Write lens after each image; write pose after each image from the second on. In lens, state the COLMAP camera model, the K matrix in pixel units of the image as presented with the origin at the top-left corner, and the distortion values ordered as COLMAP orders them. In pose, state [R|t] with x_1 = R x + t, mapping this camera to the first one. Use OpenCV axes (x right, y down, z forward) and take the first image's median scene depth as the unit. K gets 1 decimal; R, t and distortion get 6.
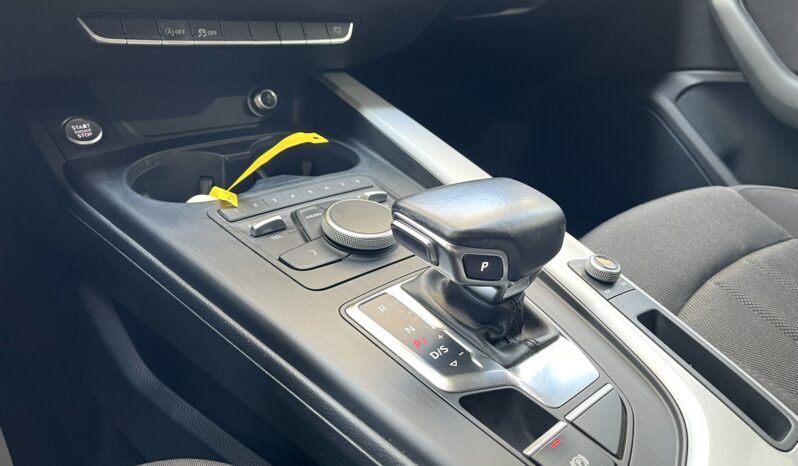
lens RADIAL K [[628.8, 0, 389.6], [0, 628.8, 237.4], [0, 0, 1]] dist [0.006725, -0.003712]
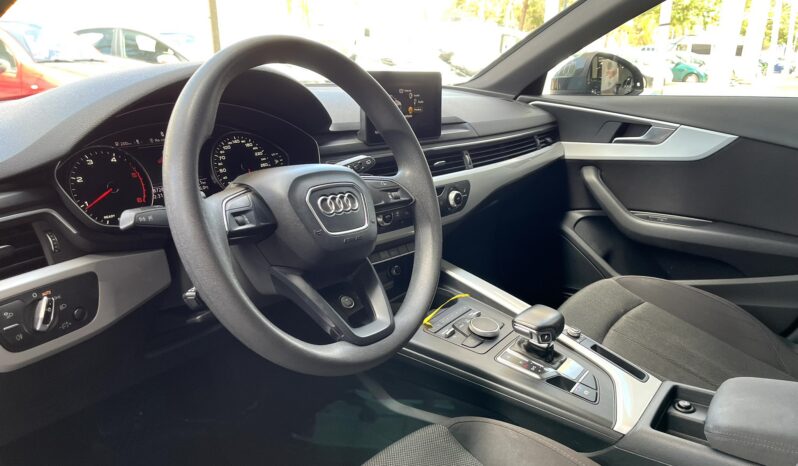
lens RADIAL K [[591.4, 0, 399.0], [0, 591.4, 233.0], [0, 0, 1]] dist [0.003594, -0.000154]
pose [[0.981121, -0.111106, 0.158297, -0.552579], [0.132177, 0.982735, -0.129464, -0.101373], [-0.141180, 0.147943, 0.978867, -1.056233]]
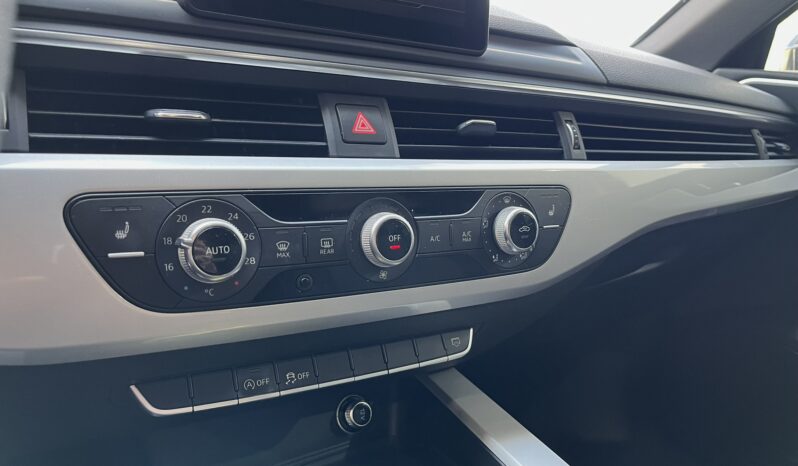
lens RADIAL K [[628.8, 0, 389.6], [0, 628.8, 237.4], [0, 0, 1]] dist [0.006725, -0.003712]
pose [[0.996276, -0.027959, -0.081564, -0.101279], [0.005819, 0.965614, -0.259916, -0.262135], [0.086026, 0.258473, 0.962180, 0.213898]]
